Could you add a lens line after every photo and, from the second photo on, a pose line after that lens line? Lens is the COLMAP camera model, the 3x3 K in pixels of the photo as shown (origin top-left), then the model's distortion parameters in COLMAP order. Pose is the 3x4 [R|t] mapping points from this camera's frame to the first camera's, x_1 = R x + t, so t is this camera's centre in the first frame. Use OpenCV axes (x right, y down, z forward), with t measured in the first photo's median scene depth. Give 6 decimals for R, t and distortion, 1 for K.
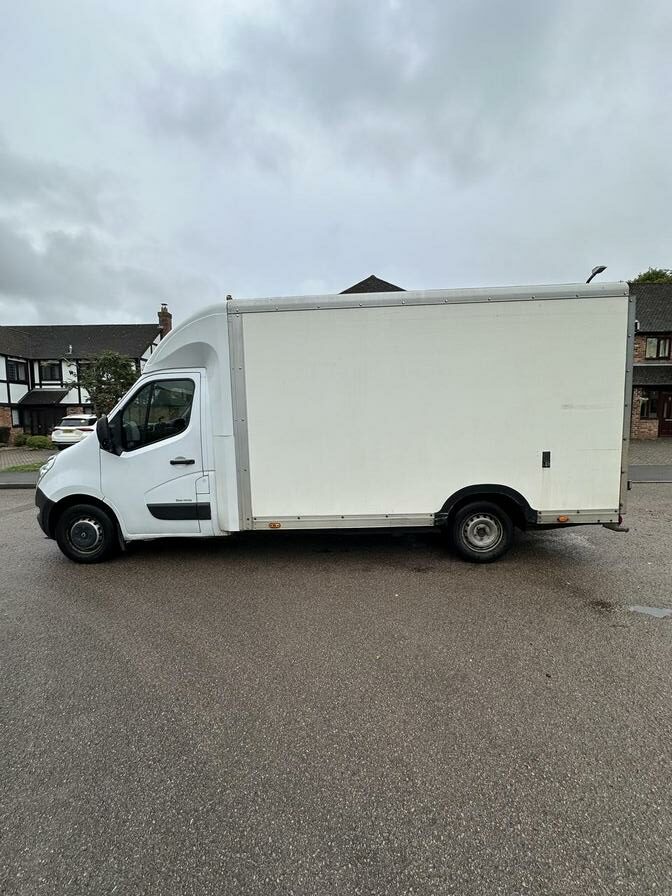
lens RADIAL K [[342.5, 0, 336.0], [0, 342.5, 448.0], [0, 0, 1]] dist [0.000175, -0.000021]
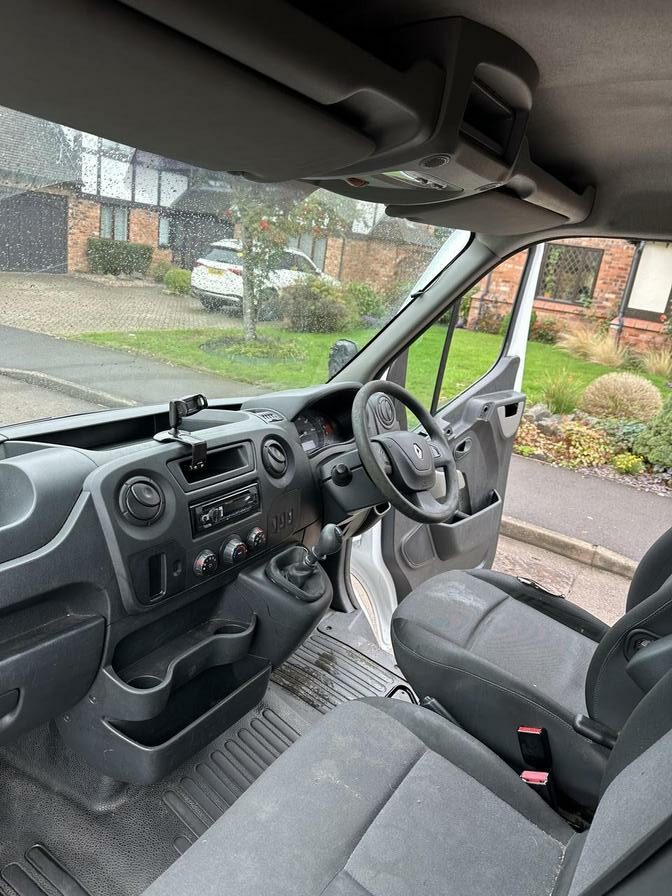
lens RADIAL K [[631.1, 0, 336.0], [0, 631.1, 448.0], [0, 0, 1]] dist [0.061605, -0.062738]
pose [[0.845947, 0.267957, -0.461056, -0.065266], [-0.182366, 0.957826, 0.222064, -0.028457], [0.501115, -0.103773, 0.859136, 0.154822]]
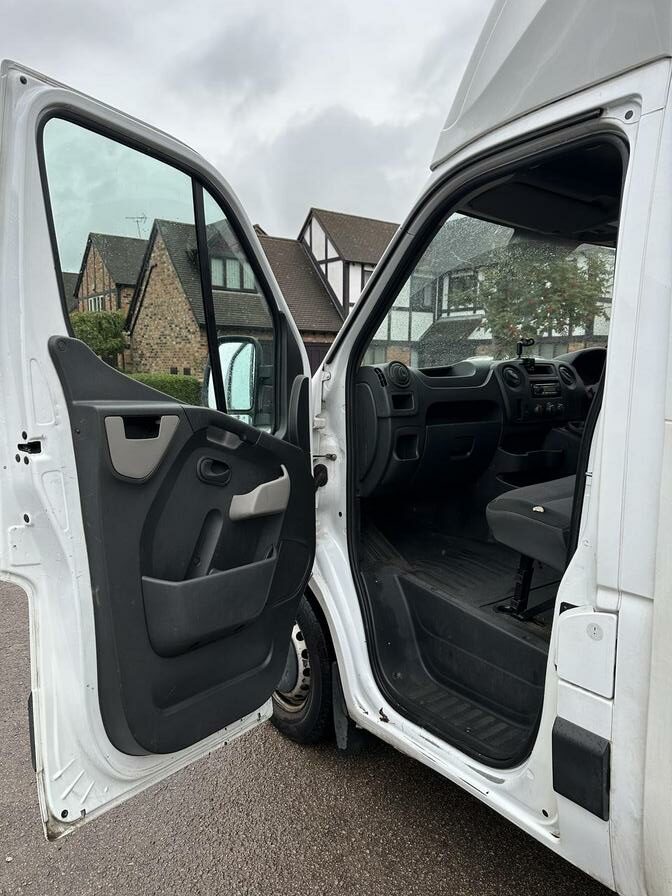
lens RADIAL K [[631.1, 0, 336.0], [0, 631.1, 448.0], [0, 0, 1]] dist [0.061605, -0.062738]
pose [[0.617984, 0.109450, -0.778535, -0.027515], [-0.077397, 0.993921, 0.078294, -0.004539], [0.782371, 0.011872, 0.622699, 0.091594]]
